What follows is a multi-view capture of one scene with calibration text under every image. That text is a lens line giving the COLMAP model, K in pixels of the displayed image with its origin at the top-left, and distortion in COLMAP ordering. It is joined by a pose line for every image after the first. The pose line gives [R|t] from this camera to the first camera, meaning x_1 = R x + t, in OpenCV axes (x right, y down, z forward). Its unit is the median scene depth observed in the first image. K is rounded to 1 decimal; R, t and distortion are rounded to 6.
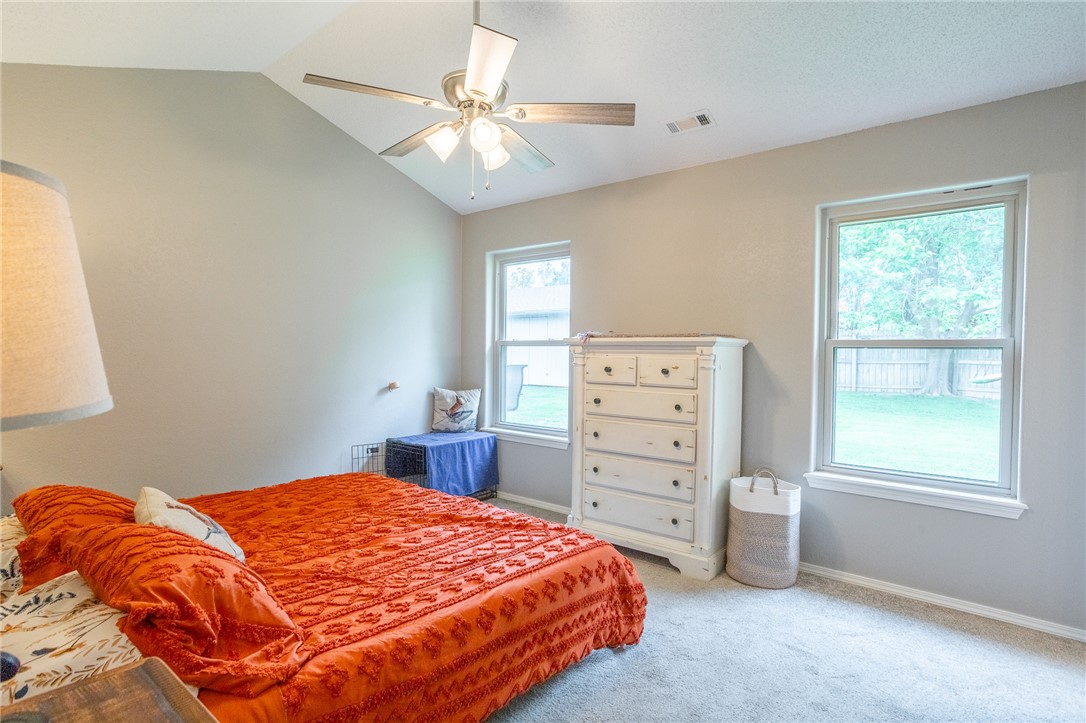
lens RADIAL K [[565.6, 0, 539.4], [0, 565.6, 367.3], [0, 0, 1]] dist [-0.049590, 0.032341]
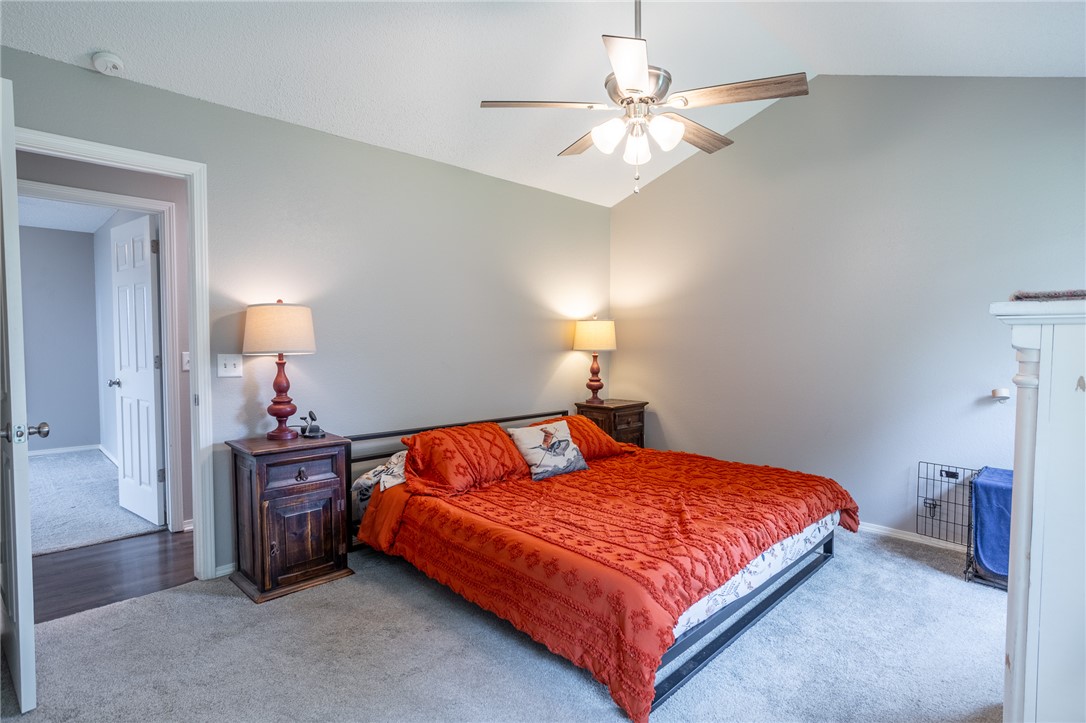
lens RADIAL K [[565.6, 0, 539.4], [0, 565.6, 367.3], [0, 0, 1]] dist [-0.049590, 0.032341]
pose [[-0.082327, 0.038216, -0.995872, 1.062107], [-0.034119, 0.998571, 0.041140, -0.023918], [0.996021, 0.037365, -0.080906, 1.046615]]
